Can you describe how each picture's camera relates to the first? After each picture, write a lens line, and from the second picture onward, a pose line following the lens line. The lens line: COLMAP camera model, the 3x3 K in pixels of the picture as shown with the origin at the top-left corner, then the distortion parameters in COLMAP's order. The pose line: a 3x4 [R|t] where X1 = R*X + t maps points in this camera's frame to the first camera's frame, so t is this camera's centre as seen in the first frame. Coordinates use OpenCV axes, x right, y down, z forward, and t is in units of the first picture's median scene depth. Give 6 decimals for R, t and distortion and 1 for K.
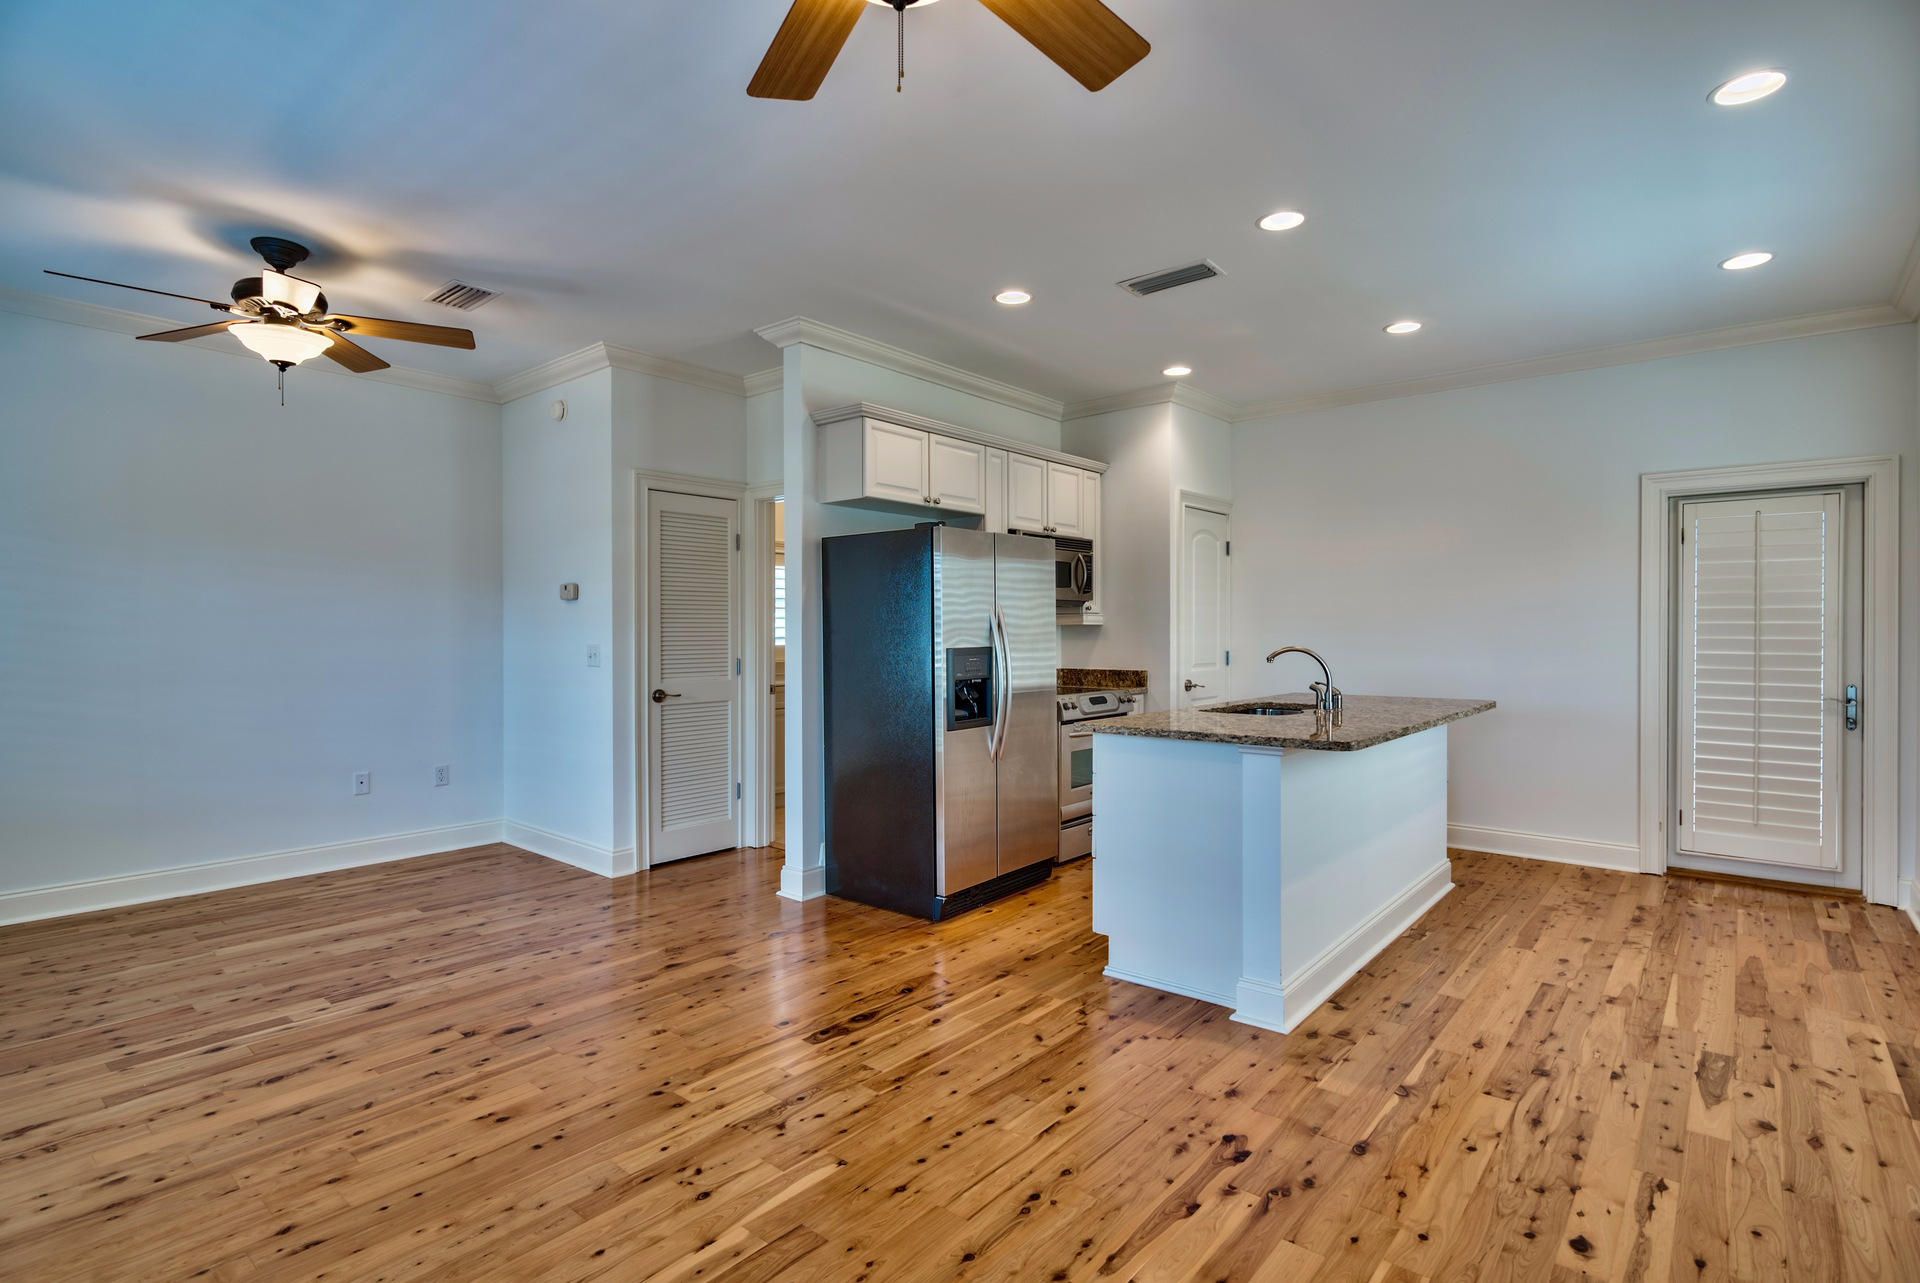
lens RADIAL K [[934.8, 0, 954.7], [0, 934.8, 632.4], [0, 0, 1]] dist [-0.005080, -0.001343]
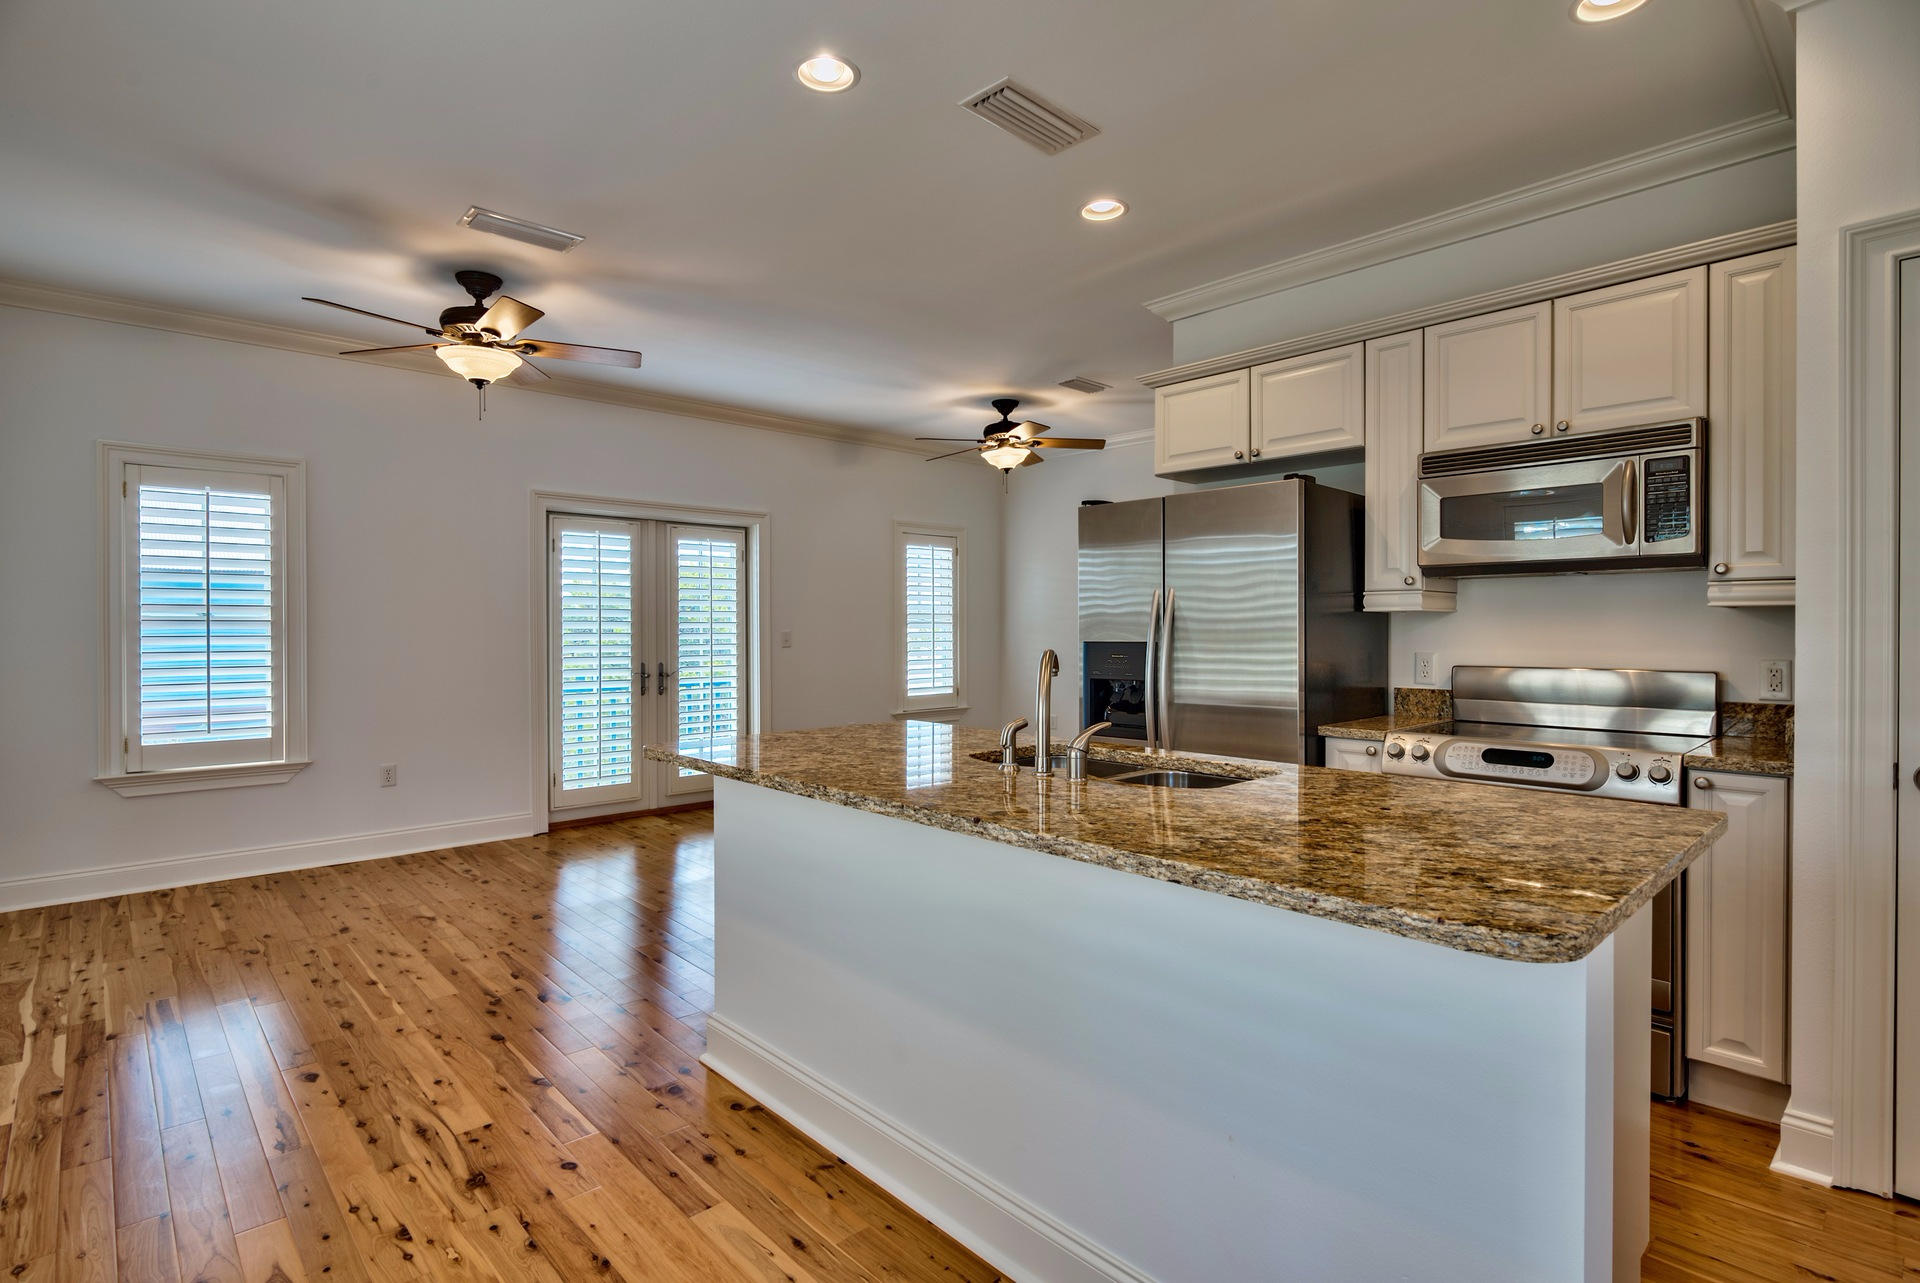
lens RADIAL K [[934.8, 0, 947.8], [0, 934.8, 627.8], [0, 0, 1]] dist [-0.005080, -0.001343]
pose [[-0.122425, -0.000667, -0.992478, 1.373278], [-0.004170, 0.999991, -0.000158, 0.007252], [0.992469, 0.004119, -0.122427, 1.504473]]
